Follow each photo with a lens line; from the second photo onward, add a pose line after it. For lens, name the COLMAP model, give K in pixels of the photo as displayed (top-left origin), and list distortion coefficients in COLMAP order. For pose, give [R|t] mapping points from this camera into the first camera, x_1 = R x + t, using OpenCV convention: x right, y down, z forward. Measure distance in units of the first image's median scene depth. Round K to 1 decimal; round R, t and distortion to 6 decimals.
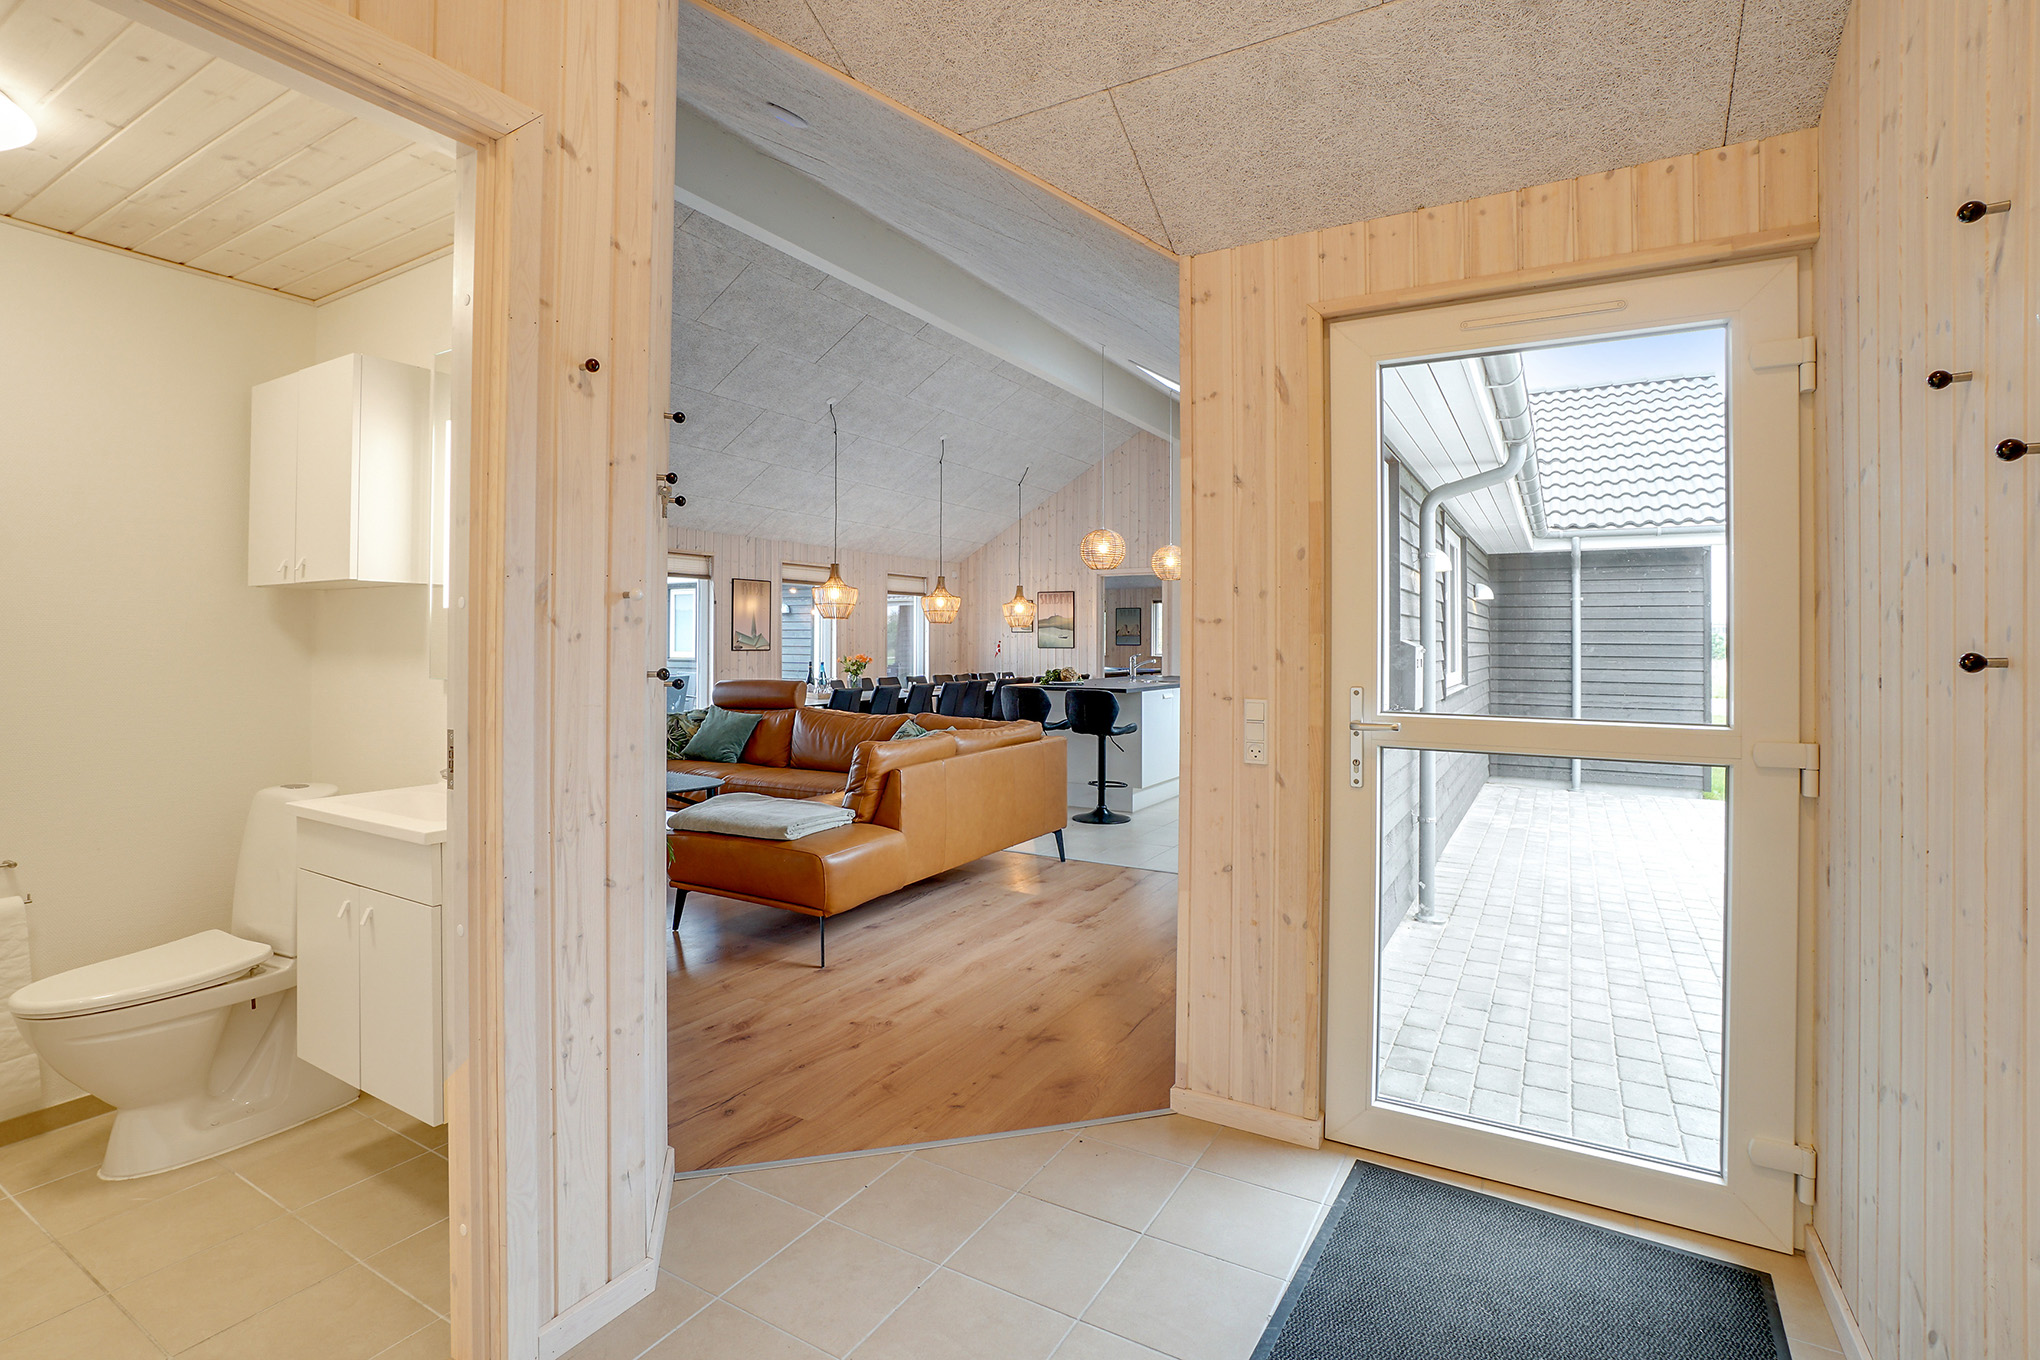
lens RADIAL K [[965.5, 0, 1009.2], [0, 965.5, 637.8], [0, 0, 1]] dist [-0.052059, 0.000136]
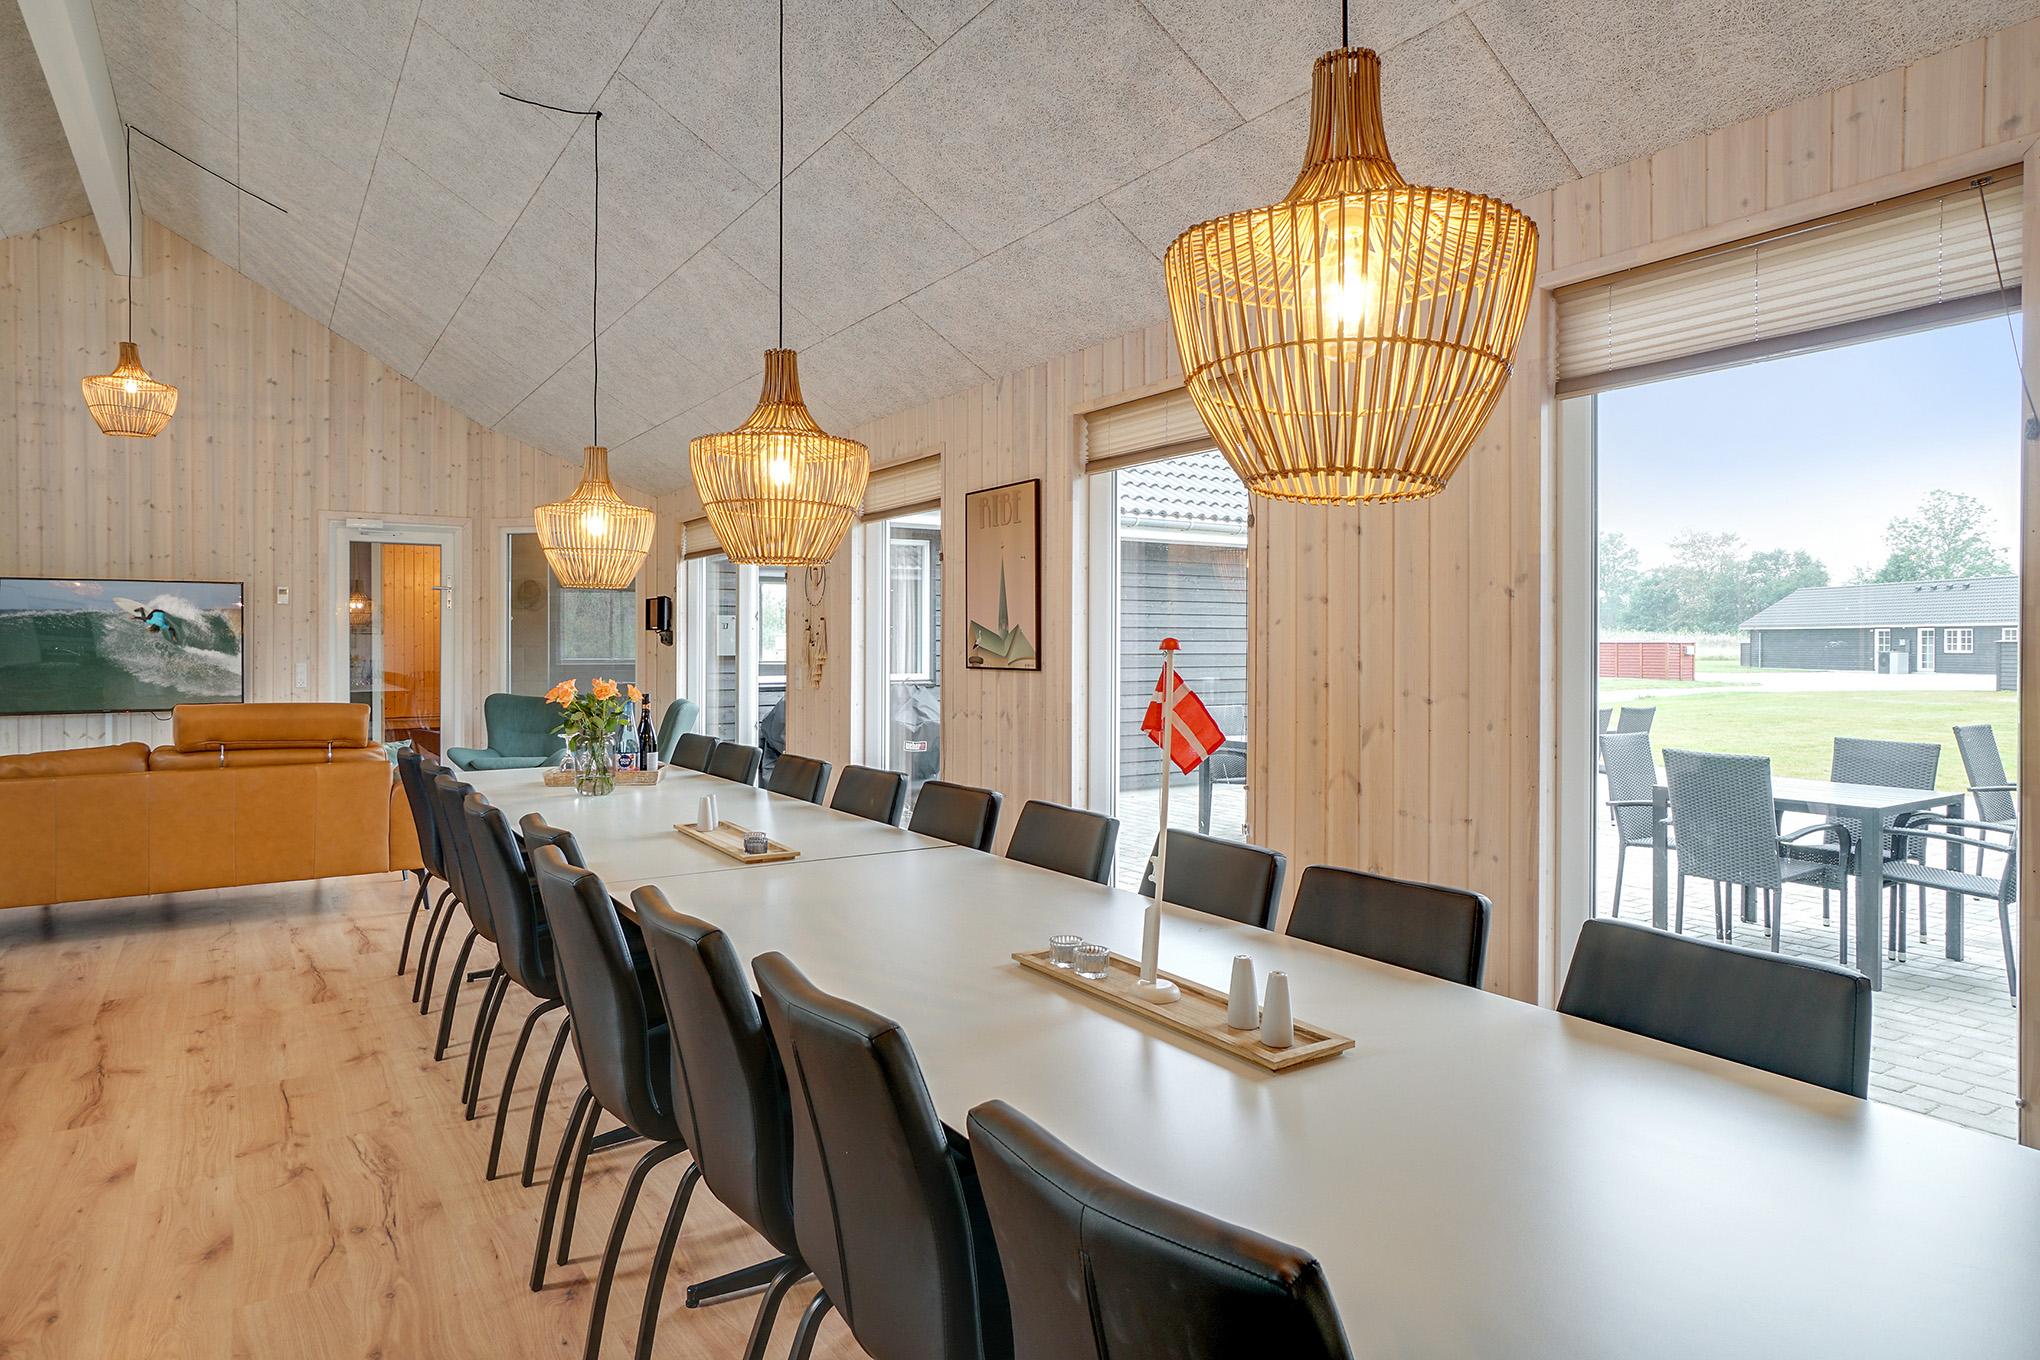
lens RADIAL K [[1157.2, 0, 990.4], [0, 1157.2, 669.3], [0, 0, 1]] dist [-0.017563, 0.019995]
pose [[-0.451781, 0.014826, -0.892006, 0.167841], [-0.000727, 0.999855, 0.016987, 0.005850], [0.892129, 0.008323, -0.451705, 1.355347]]
